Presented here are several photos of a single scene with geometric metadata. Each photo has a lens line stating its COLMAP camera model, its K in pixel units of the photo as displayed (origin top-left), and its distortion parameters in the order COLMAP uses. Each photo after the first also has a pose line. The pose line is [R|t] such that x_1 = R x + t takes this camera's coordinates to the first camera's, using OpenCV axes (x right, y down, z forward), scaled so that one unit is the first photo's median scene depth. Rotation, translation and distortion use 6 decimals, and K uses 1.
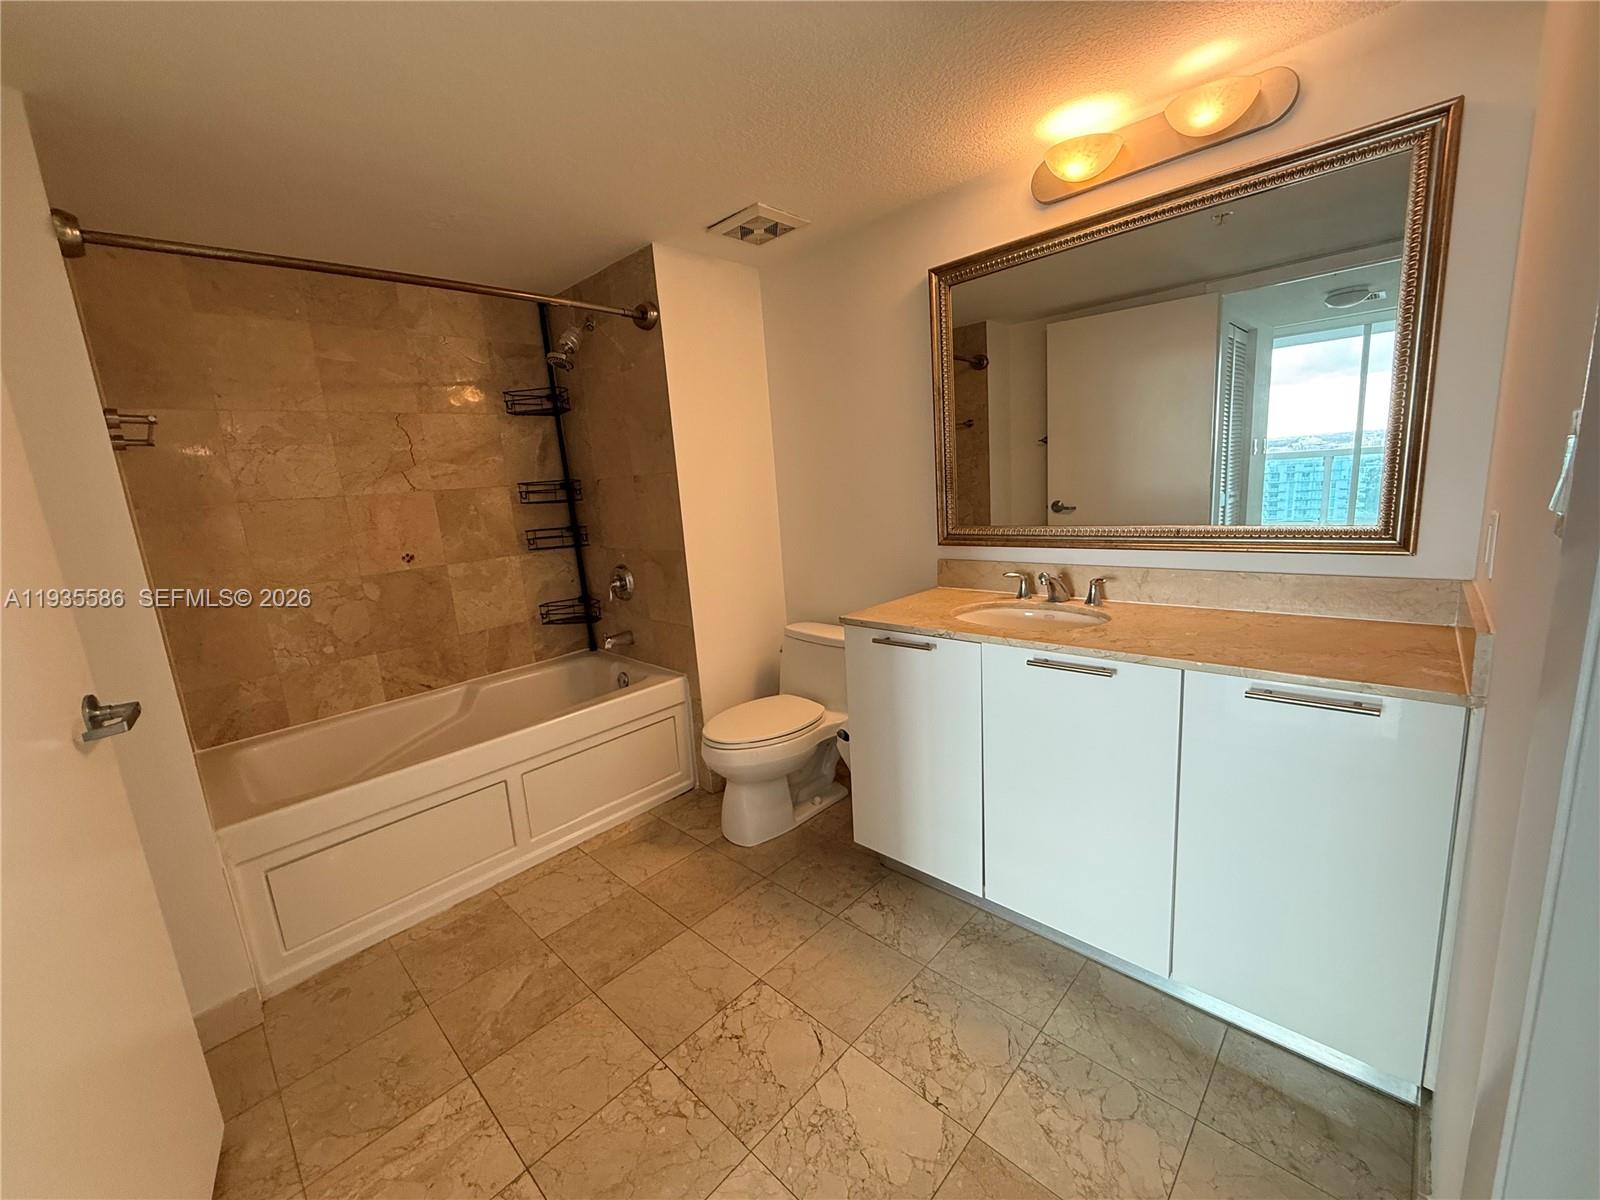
lens RADIAL K [[639.6, 0, 796.3], [0, 639.6, 599.2], [0, 0, 1]] dist [-0.000585, 0.000202]
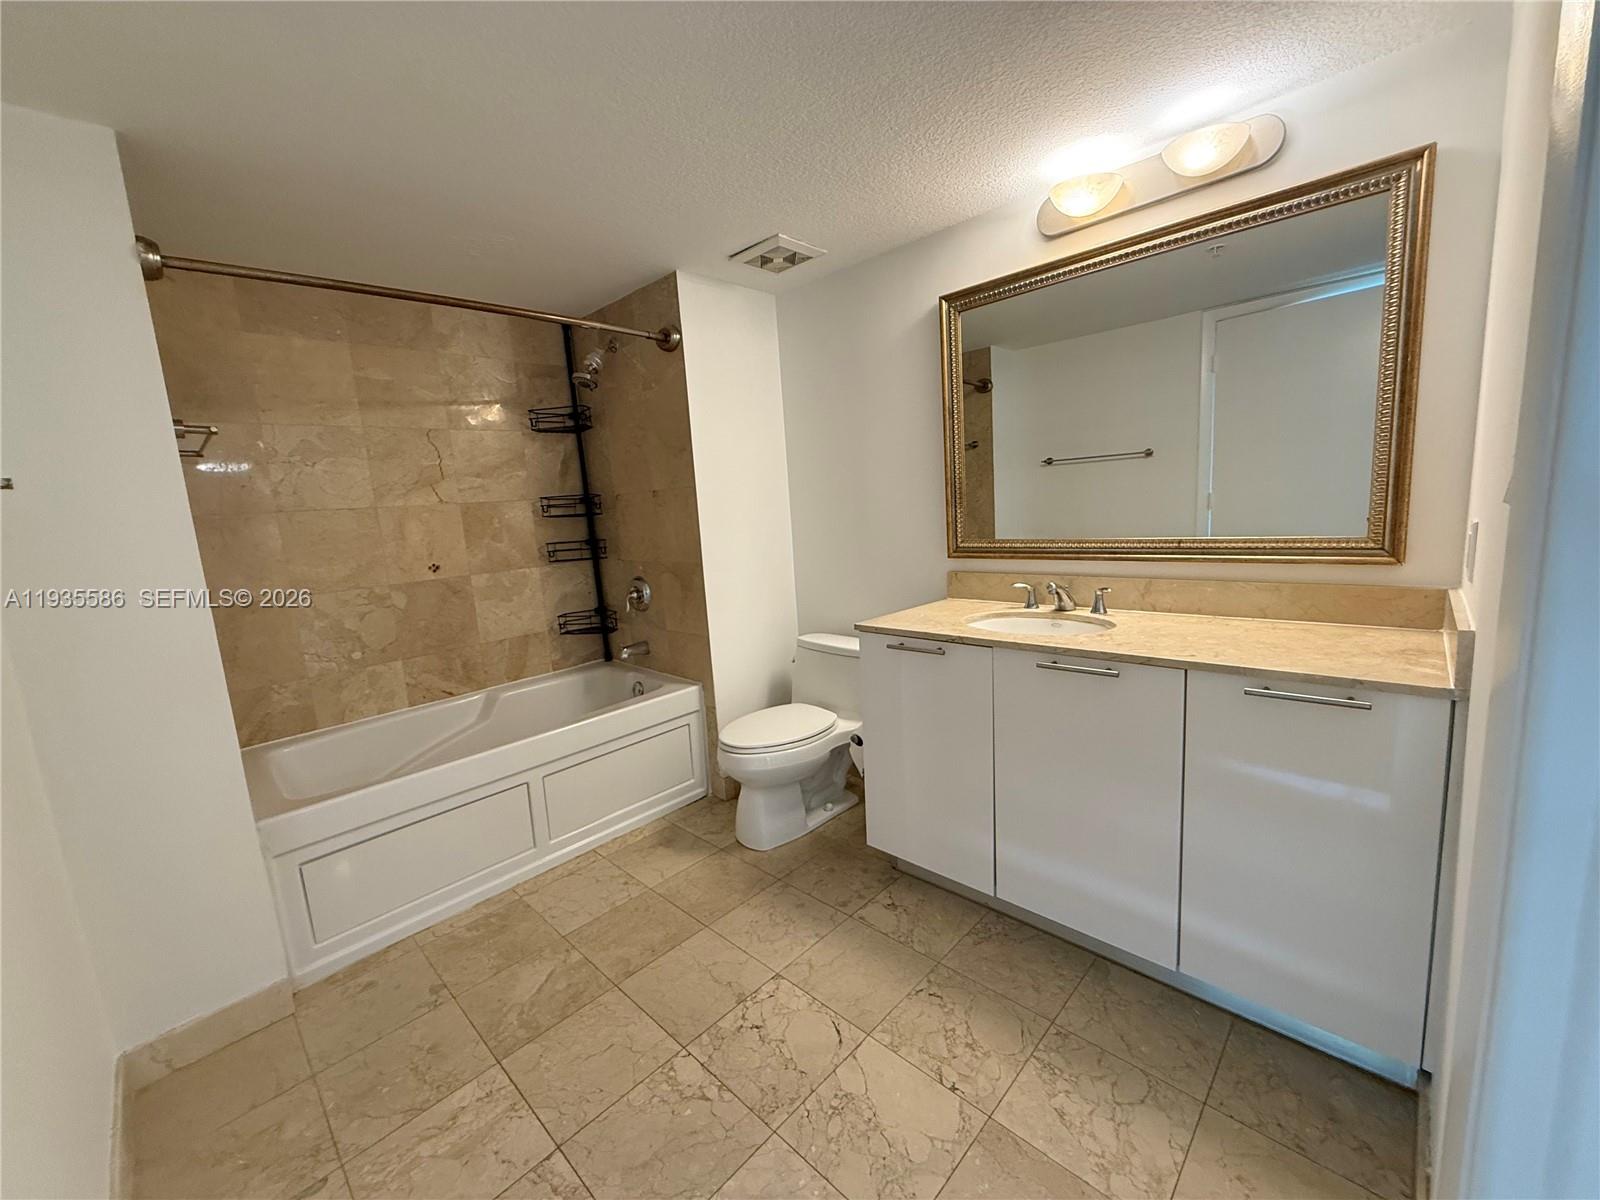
lens RADIAL K [[639.6, 0, 796.3], [0, 639.6, 599.2], [0, 0, 1]] dist [-0.000585, 0.000202]
pose [[0.999975, 0.006923, -0.001713, -0.022511], [-0.006979, 0.999374, -0.034693, 0.021004], [0.001472, 0.034704, 0.999397, -0.036426]]
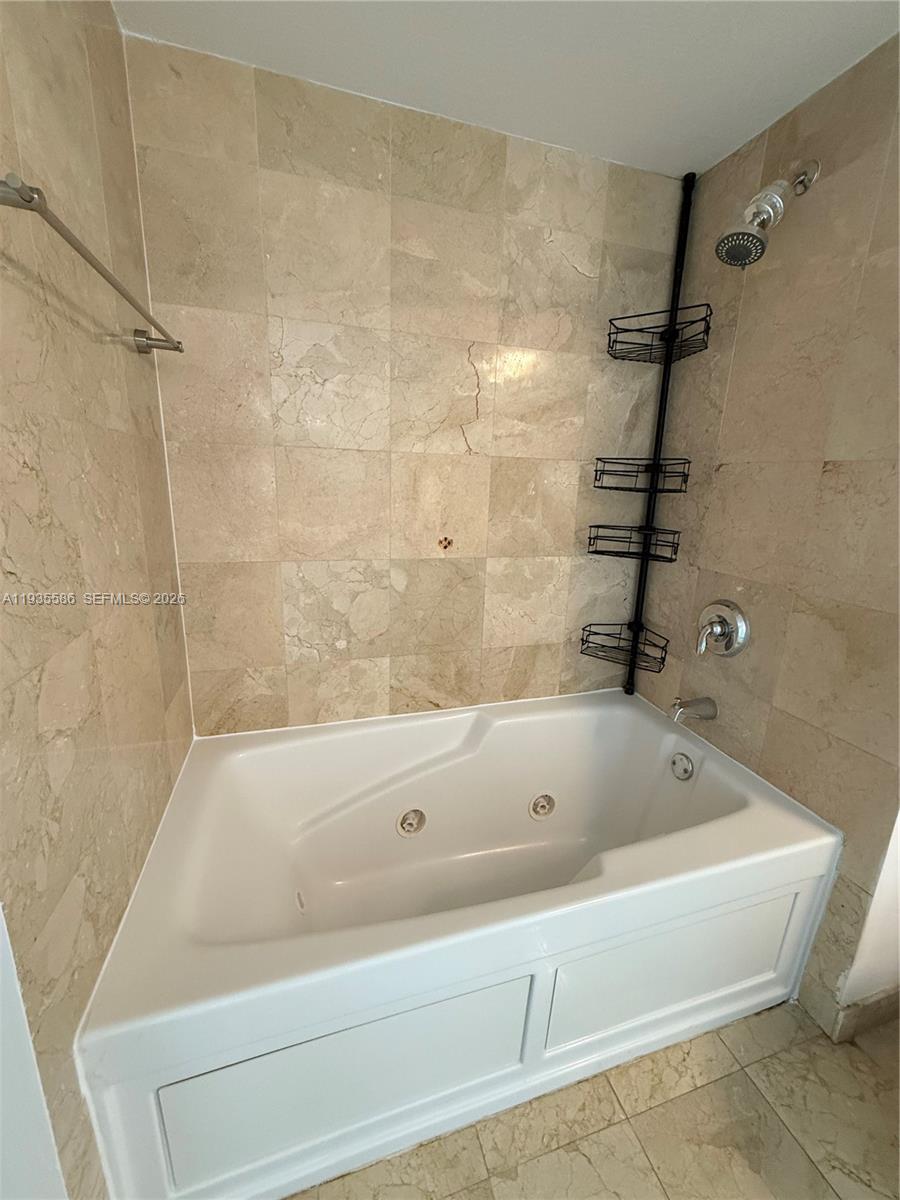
lens RADIAL K [[479.0, 0, 447.5], [0, 479.0, 596.8], [0, 0, 1]] dist [-0.000187, 0.000132]
pose [[0.869534, 0.215621, -0.444318, -0.396446], [-0.185620, 0.976382, 0.110563, -0.075830], [0.457663, -0.013664, 0.889021, 0.579209]]
